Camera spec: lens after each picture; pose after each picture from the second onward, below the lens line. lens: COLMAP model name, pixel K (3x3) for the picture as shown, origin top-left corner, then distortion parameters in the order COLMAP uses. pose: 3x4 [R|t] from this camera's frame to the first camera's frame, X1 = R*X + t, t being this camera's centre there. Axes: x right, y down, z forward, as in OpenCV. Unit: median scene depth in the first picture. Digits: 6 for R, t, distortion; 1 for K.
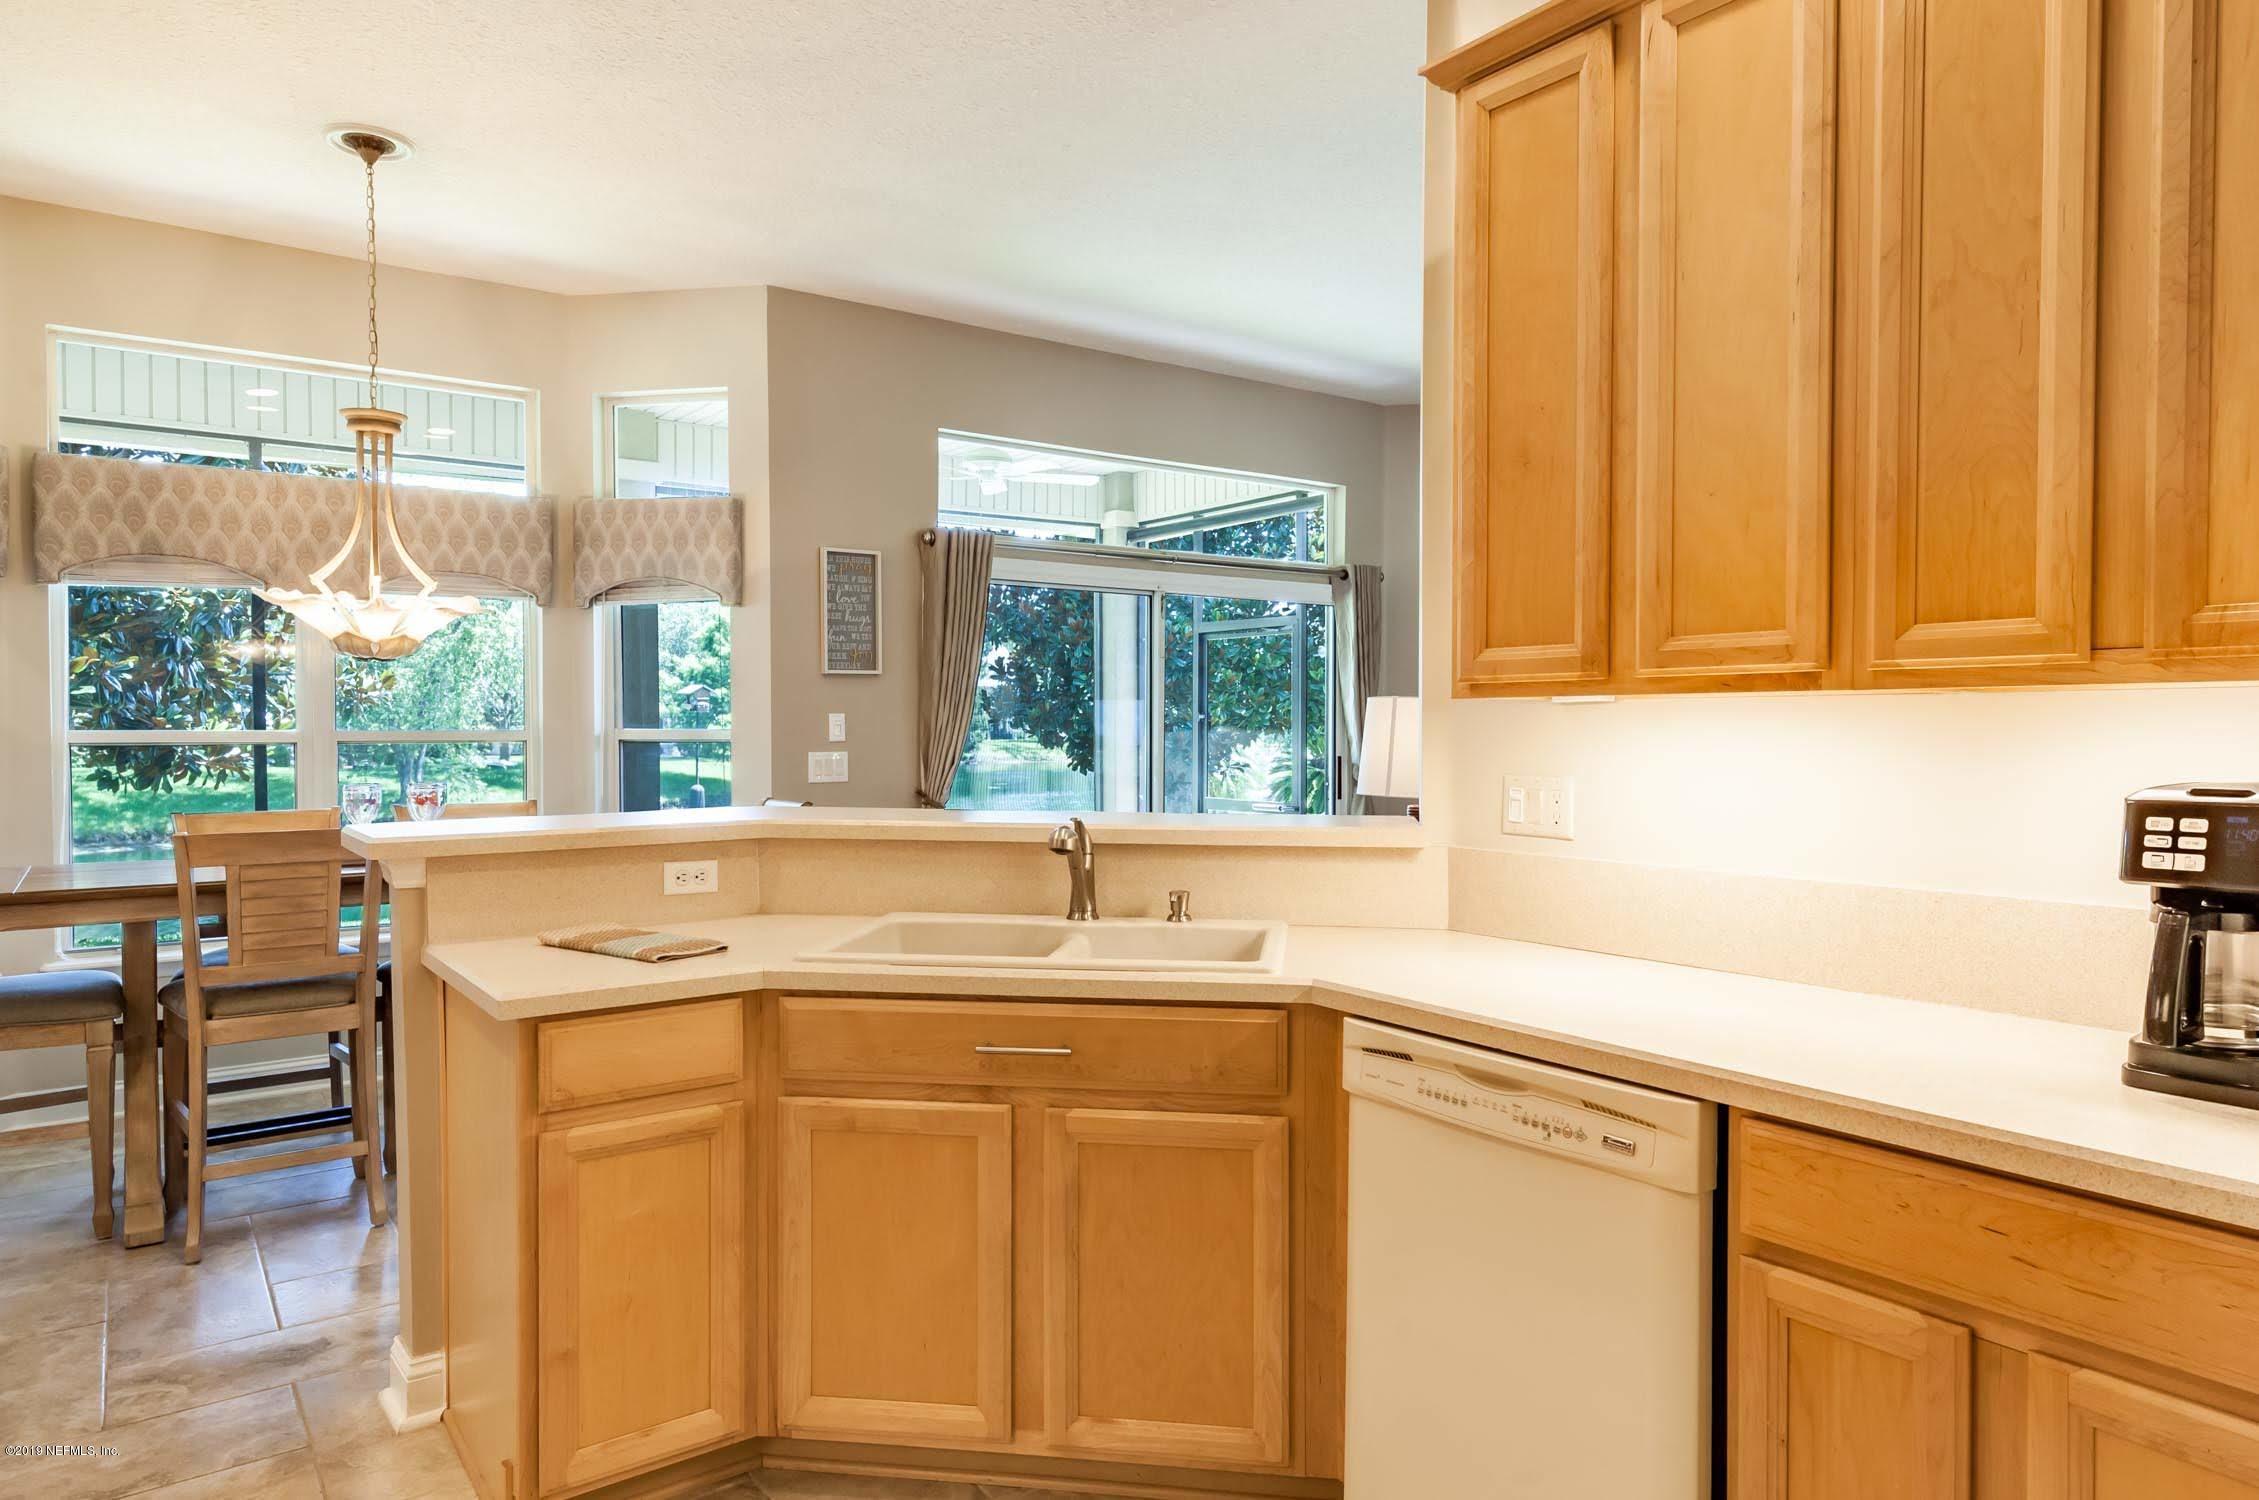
lens RADIAL K [[1375.2, 0, 1127.2], [0, 1375.2, 755.5], [0, 0, 1]] dist [0.023606, -0.011034]
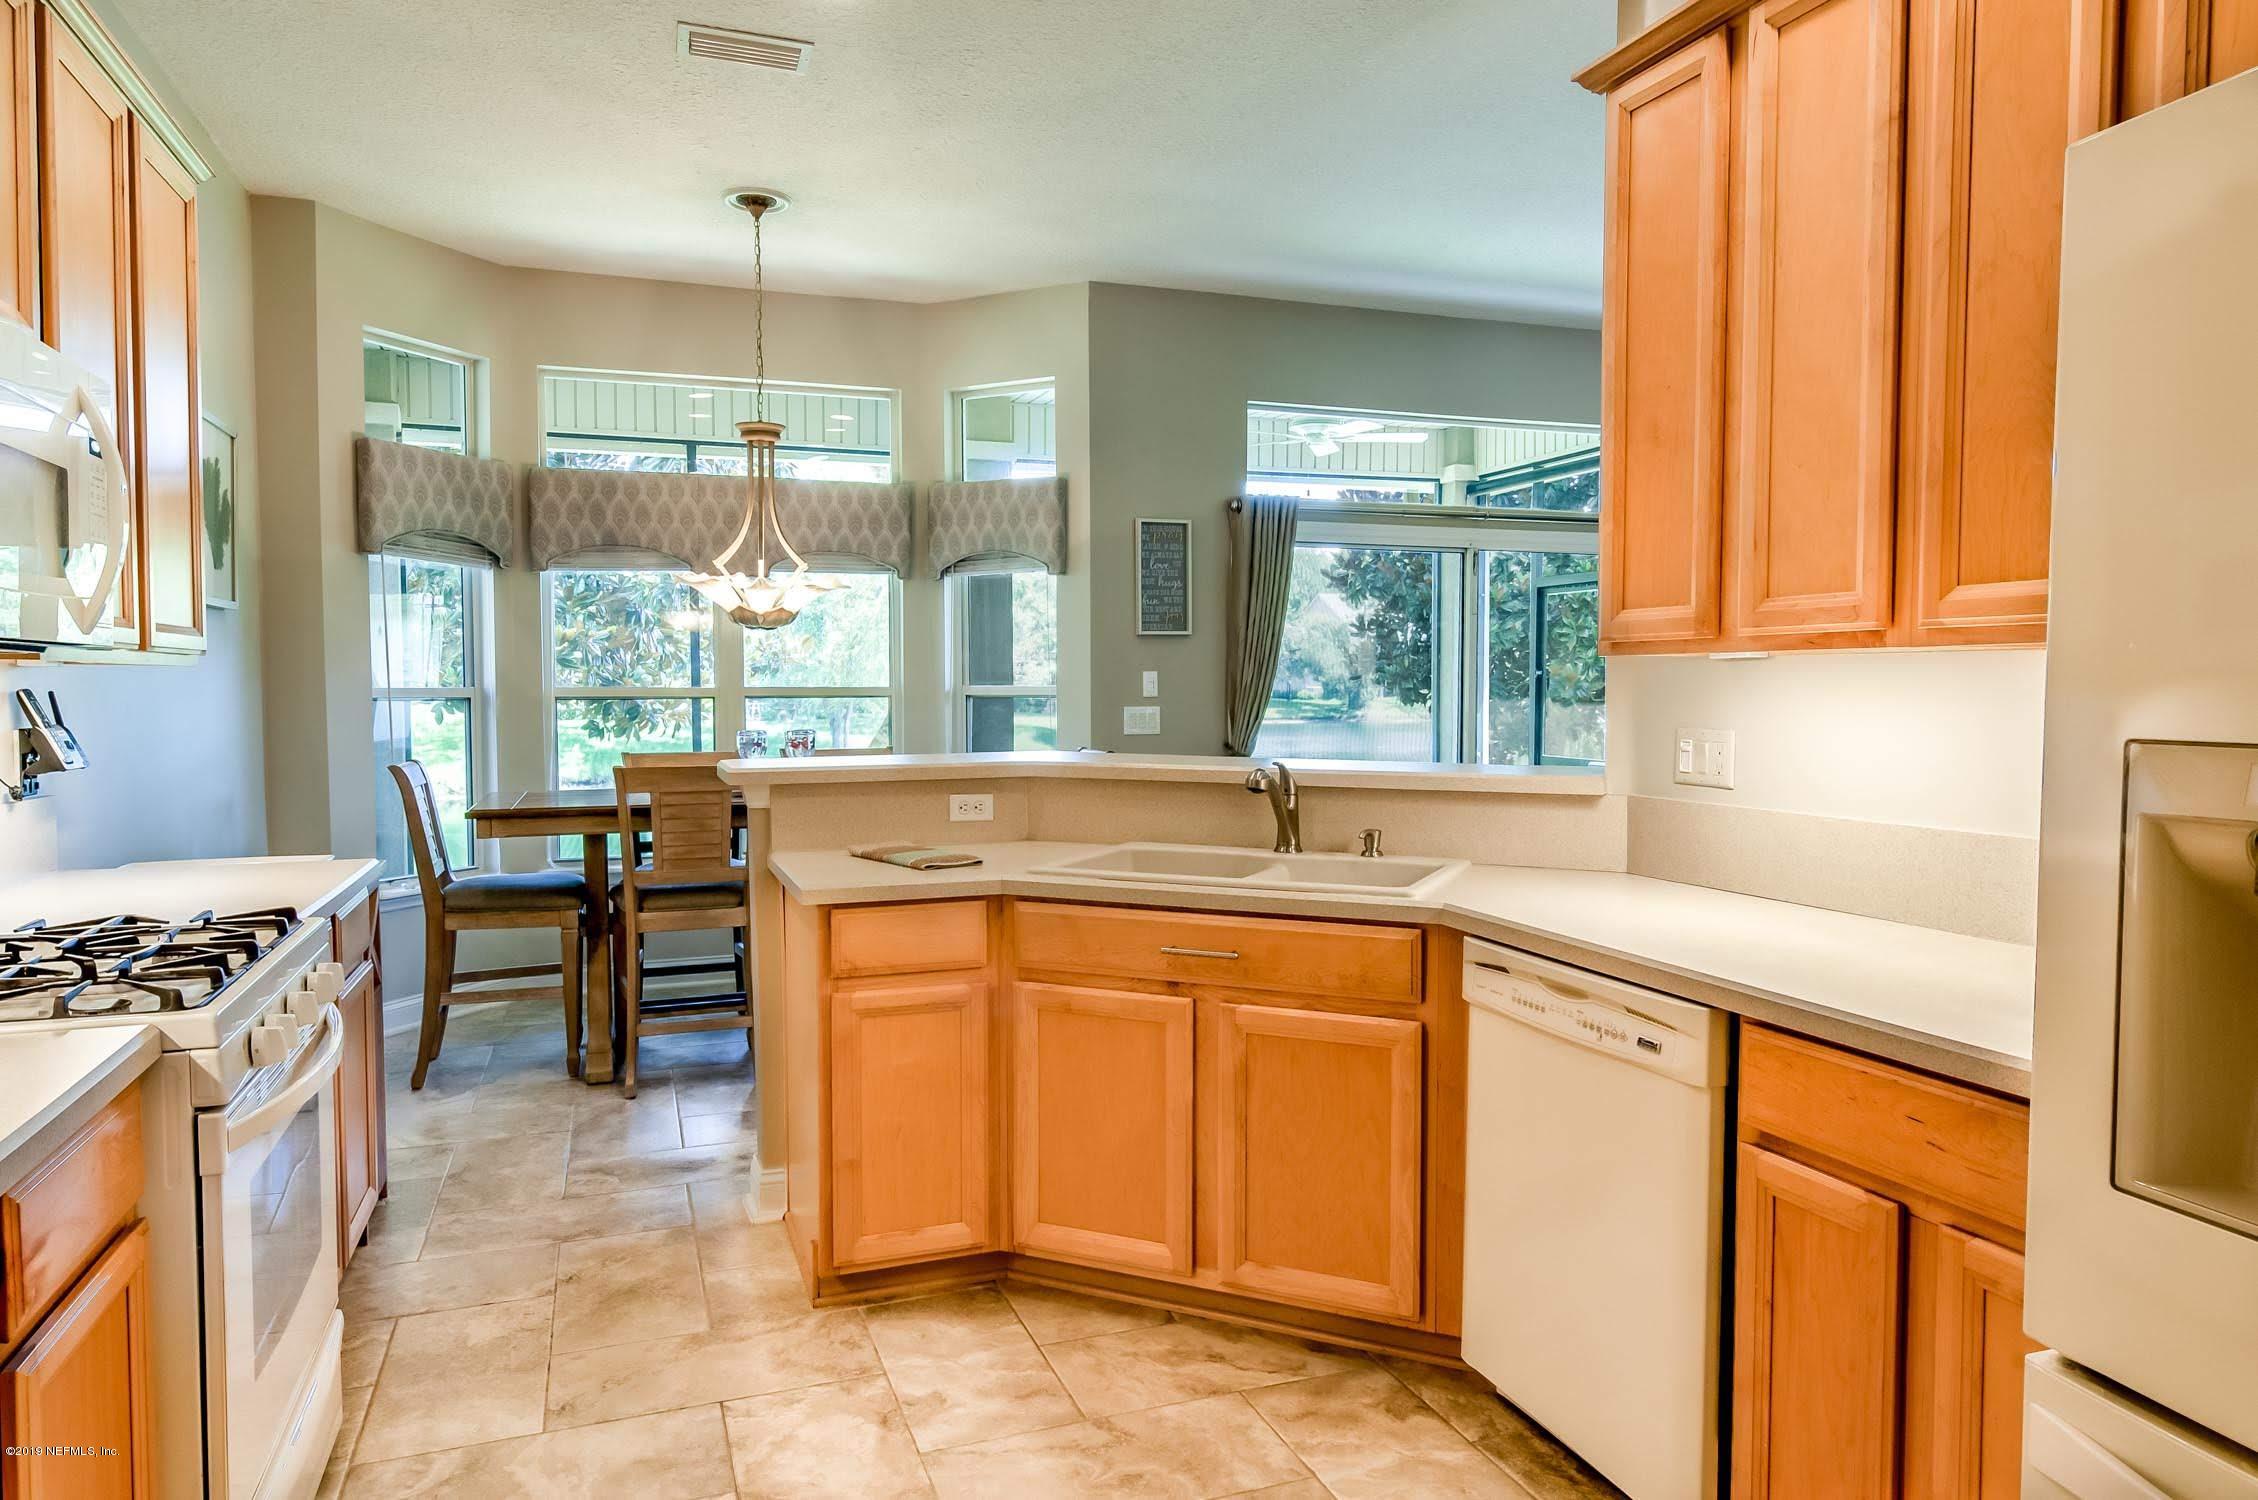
lens RADIAL K [[1374.6, 0, 1097.6], [0, 1374.6, 751.8], [0, 0, 1]] dist [0.023606, -0.011034]
pose [[0.958994, 0.013173, -0.283119, 0.098778], [-0.005133, 0.999563, 0.029120, 0.002735], [0.283379, -0.026472, 0.958642, -0.094853]]
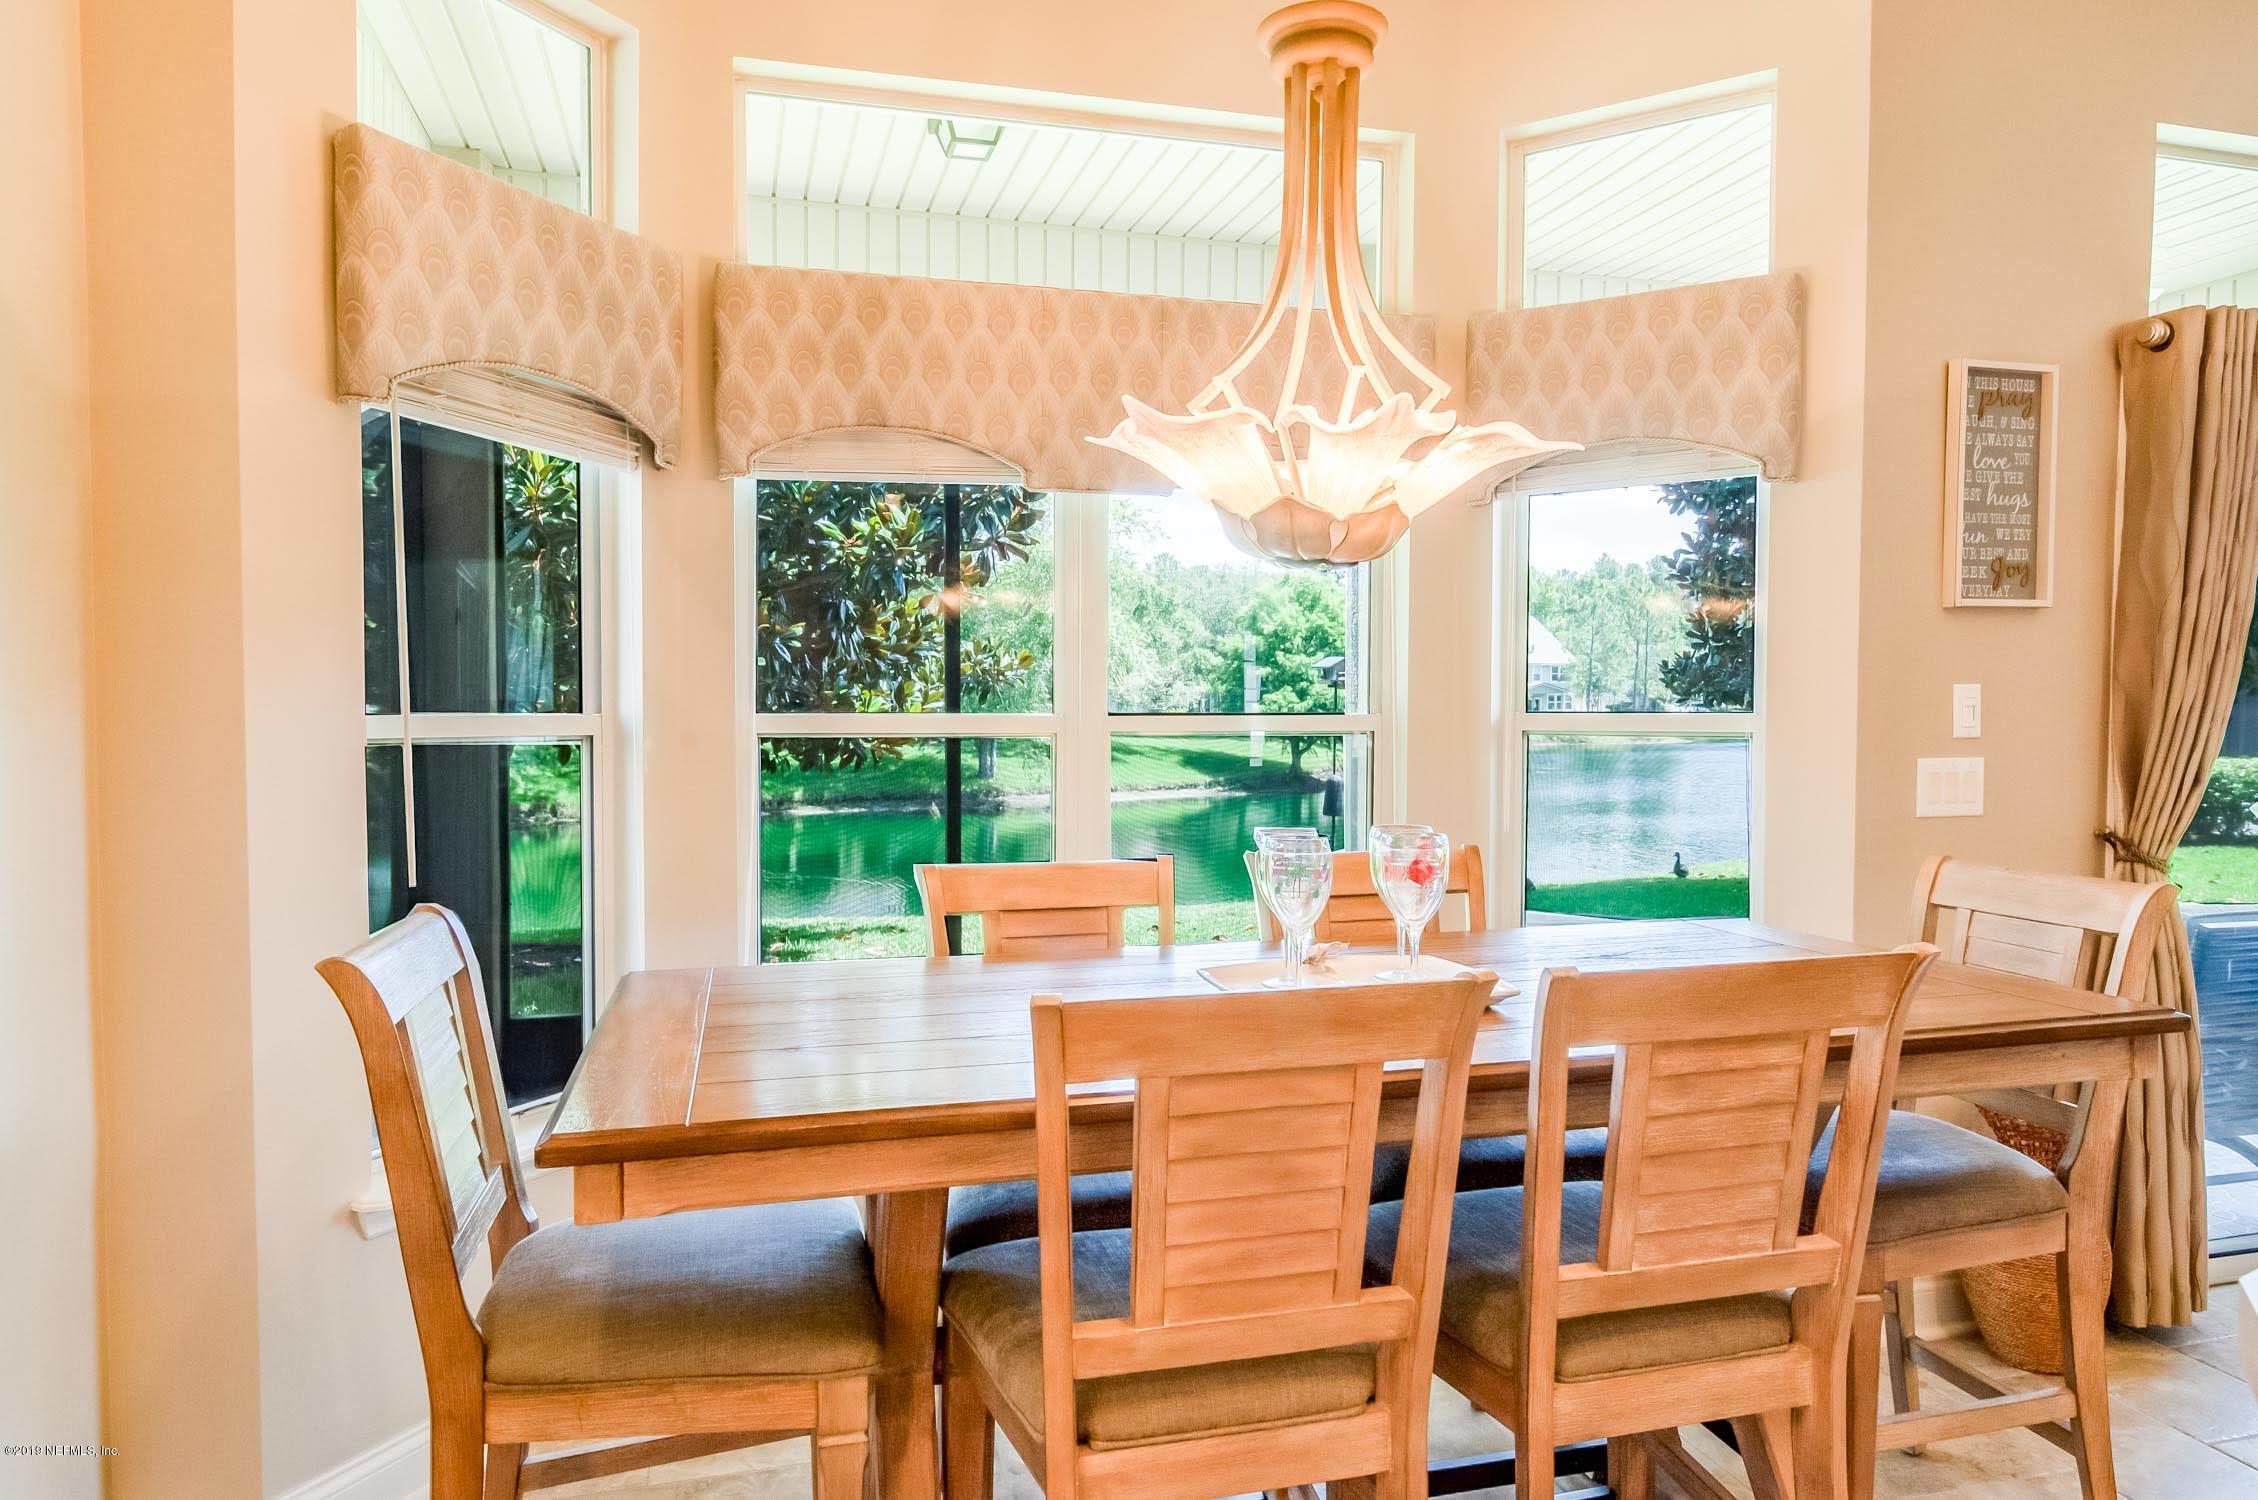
lens RADIAL K [[1374.6, 0, 1120.7], [0, 1374.6, 753.0], [0, 0, 1]] dist [0.023606, -0.011034]
pose [[0.932867, 0.014745, -0.359920, -0.545935], [-0.009963, 0.999836, 0.015137, -0.015459], [0.360084, -0.010535, 0.932860, 0.677927]]
